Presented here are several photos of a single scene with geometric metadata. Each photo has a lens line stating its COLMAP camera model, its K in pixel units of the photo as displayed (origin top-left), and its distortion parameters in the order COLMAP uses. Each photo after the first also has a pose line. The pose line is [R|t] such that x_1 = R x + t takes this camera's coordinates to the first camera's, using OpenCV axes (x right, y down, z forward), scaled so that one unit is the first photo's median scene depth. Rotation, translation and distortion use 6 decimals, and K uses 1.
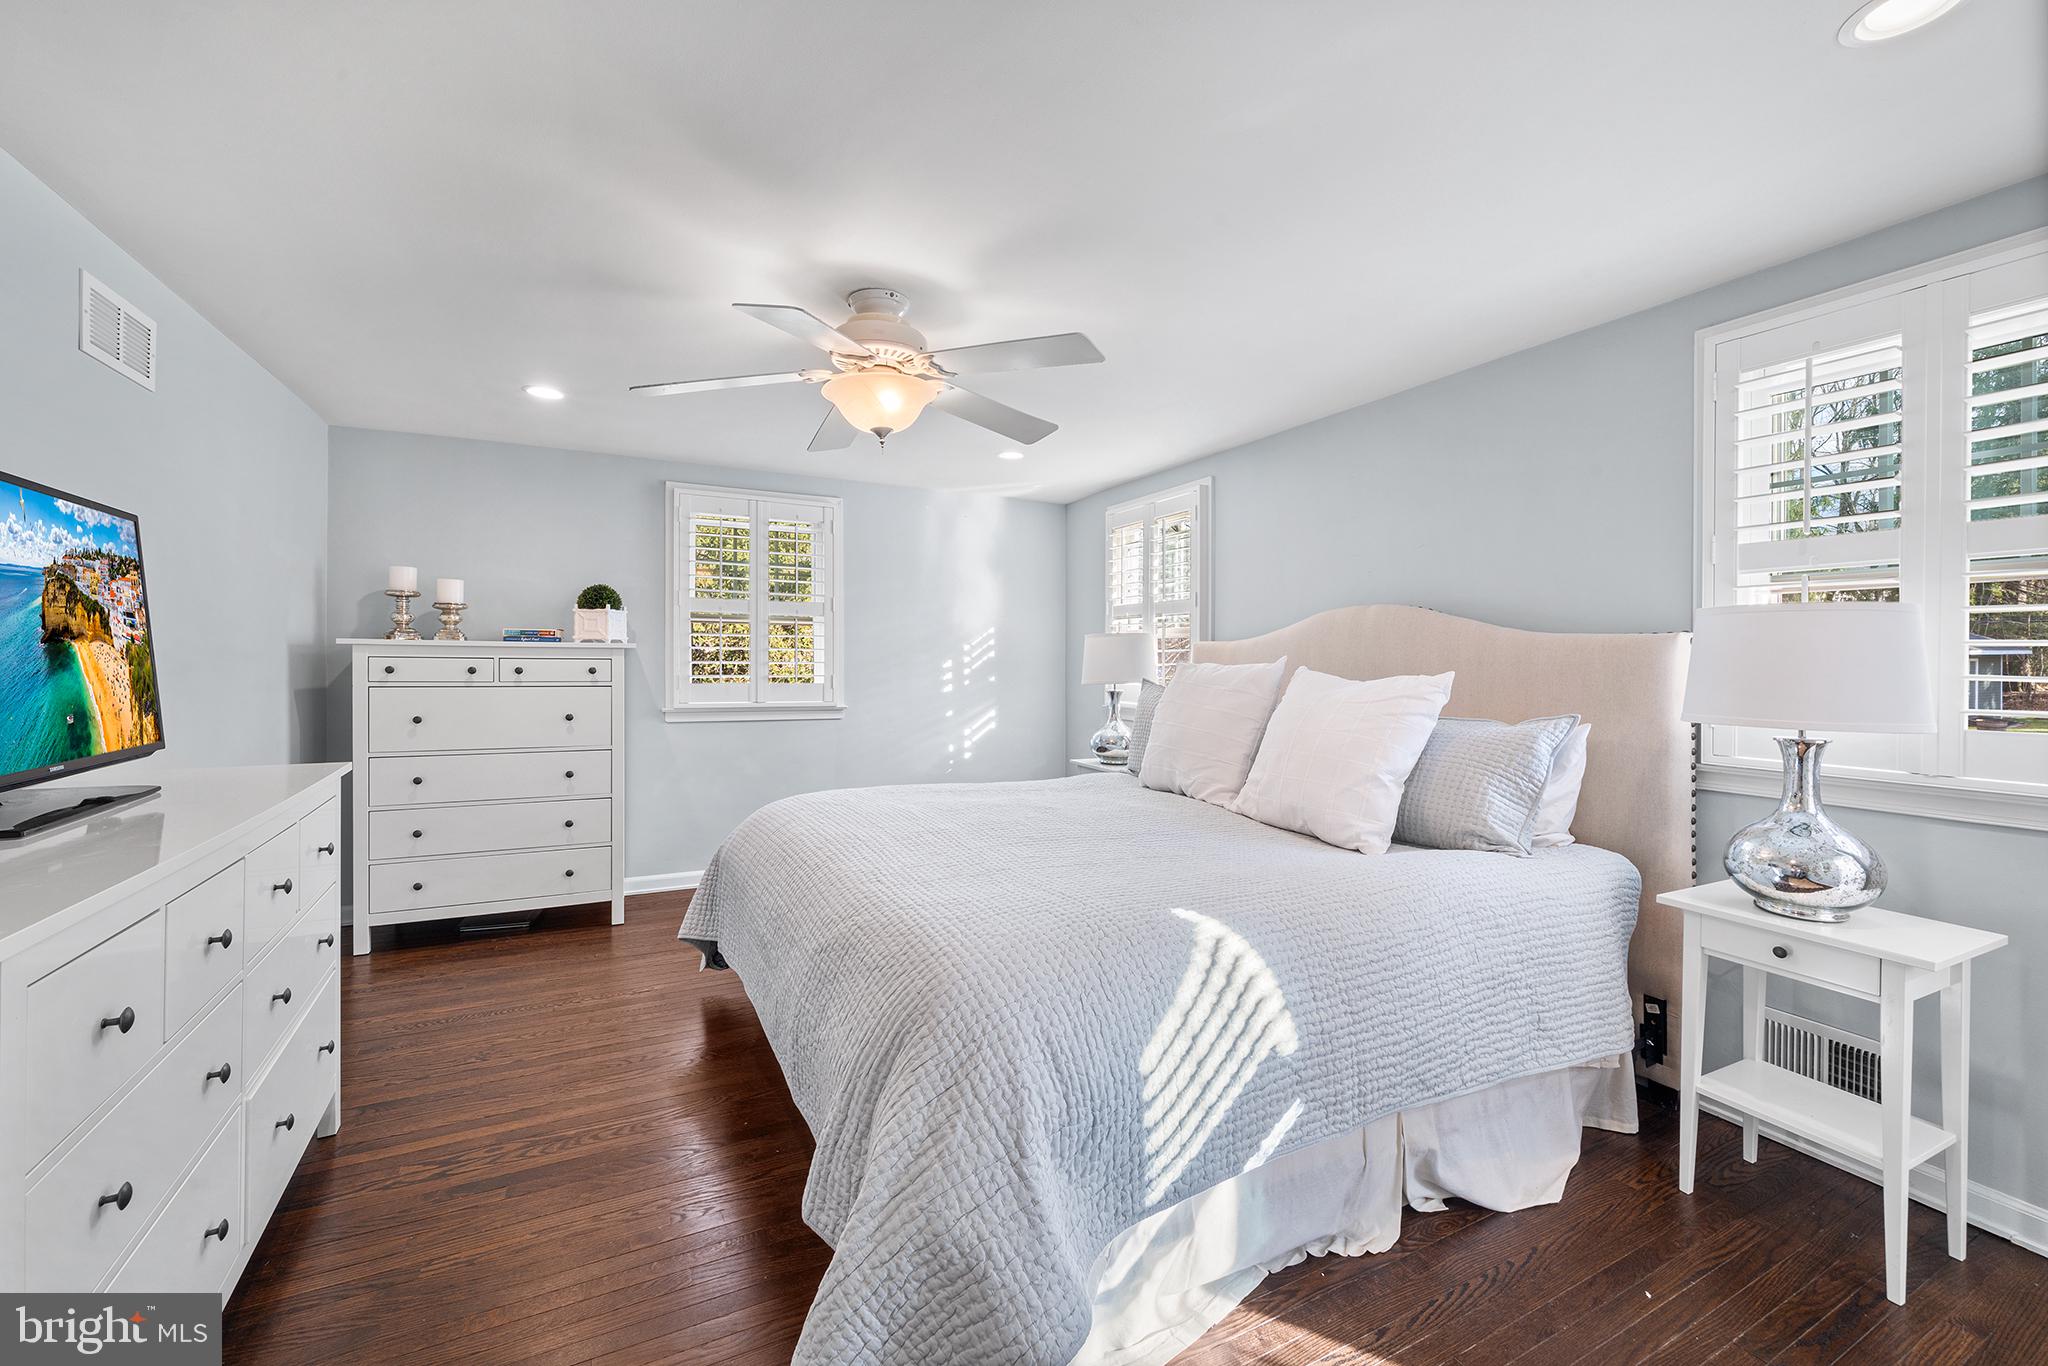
lens RADIAL K [[797.3, 0, 1018.8], [0, 797.3, 666.8], [0, 0, 1]] dist [-0.000590, 0.000001]
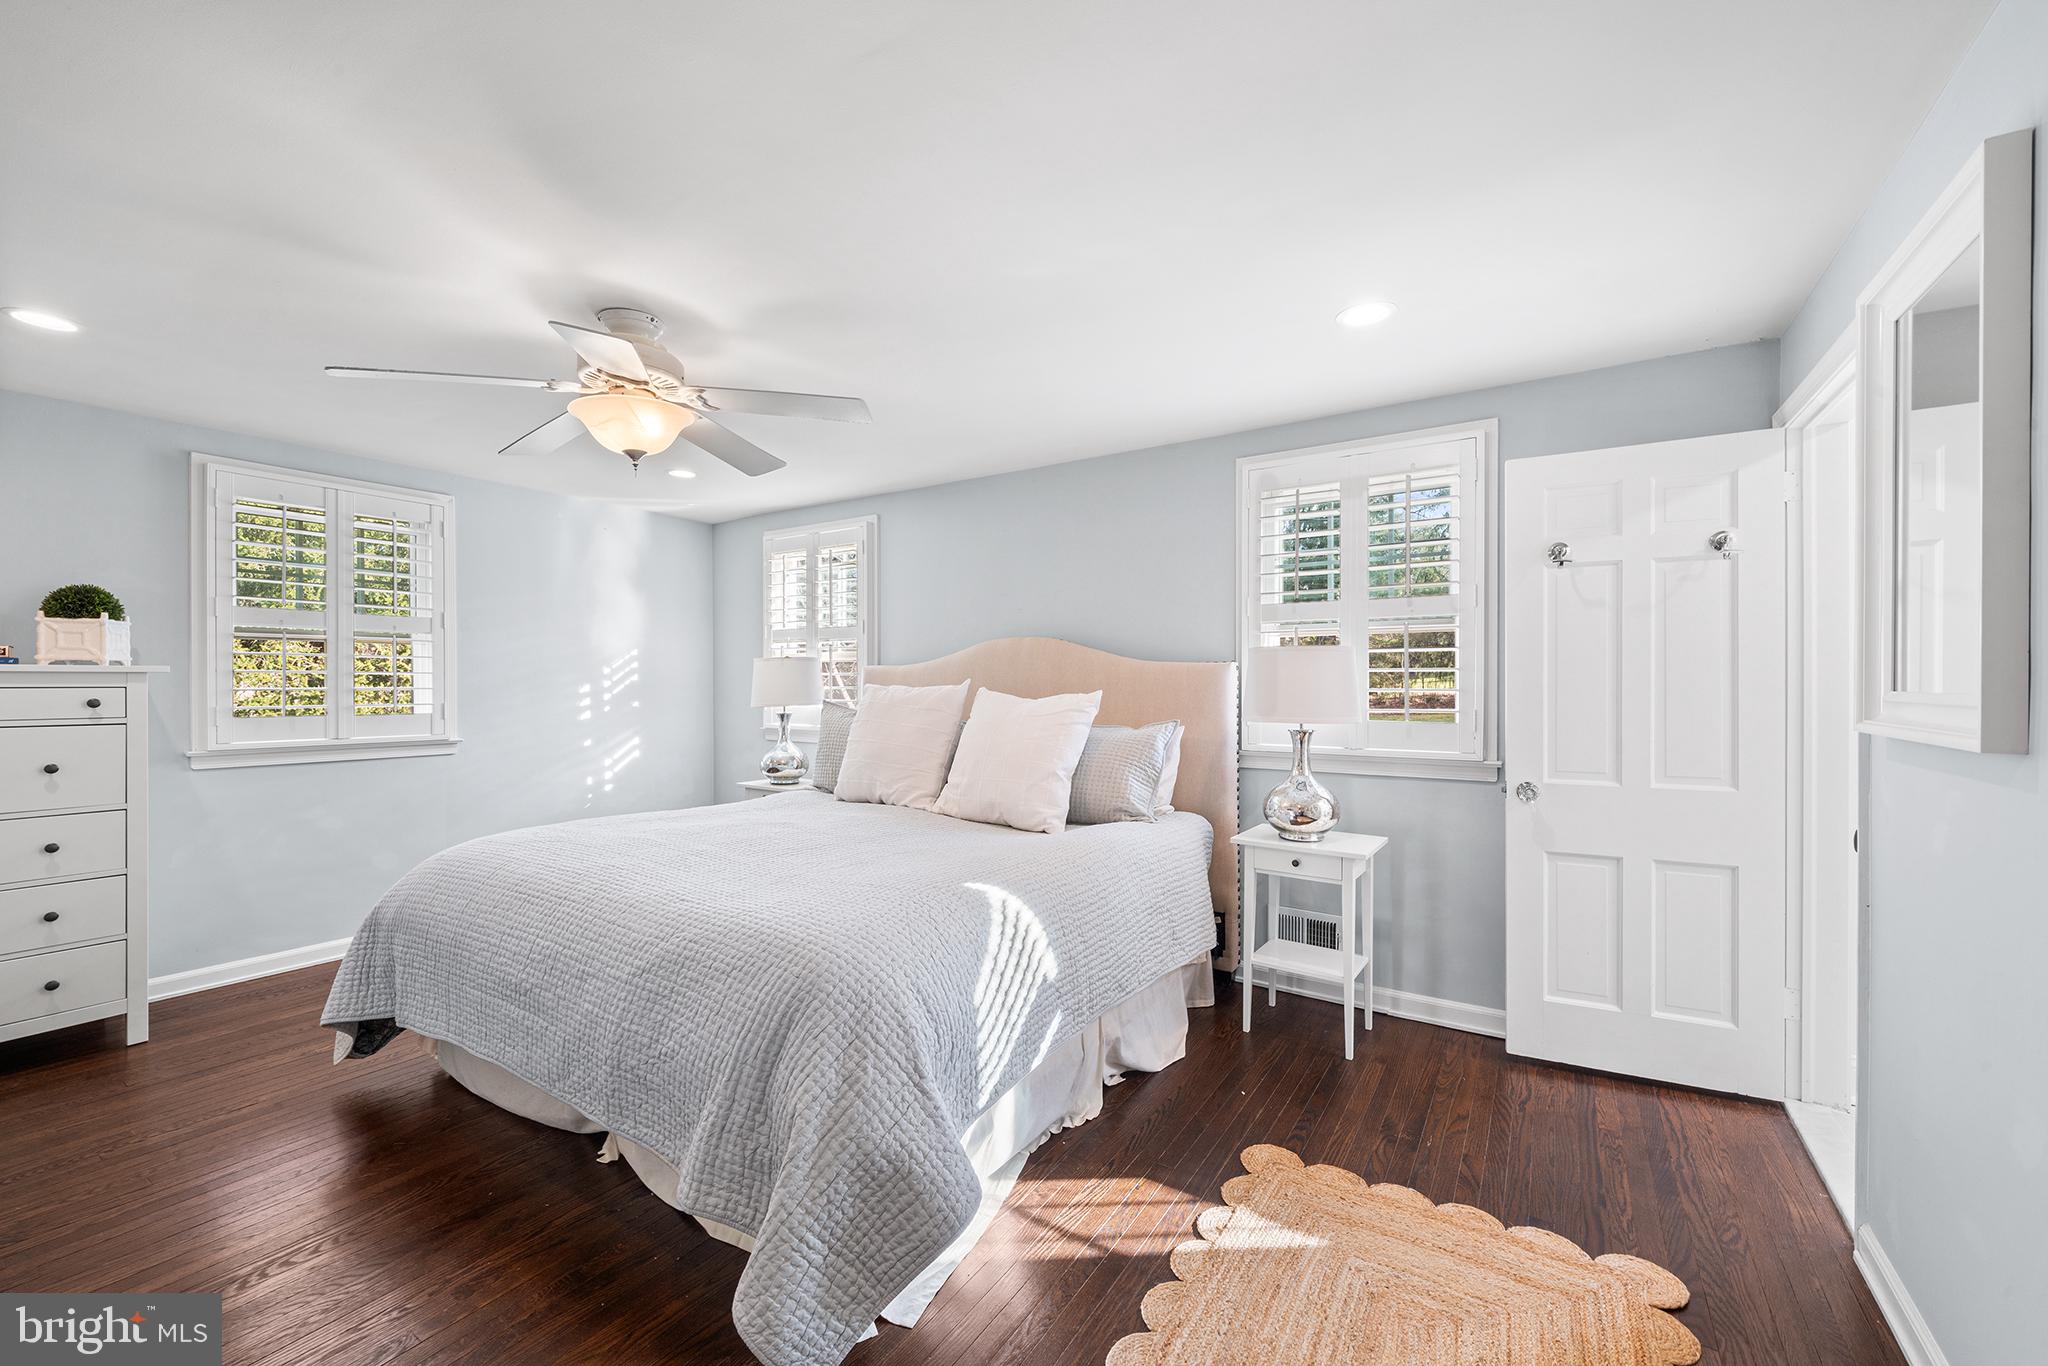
lens RADIAL K [[802.6, 0, 1020.0], [0, 802.6, 689.8], [0, 0, 1]] dist [-0.002908, -0.000219]
pose [[0.866450, -0.011922, 0.499121, -0.278928], [0.010958, 0.999928, 0.004862, -0.003252], [-0.499143, 0.001256, 0.866519, -0.103710]]
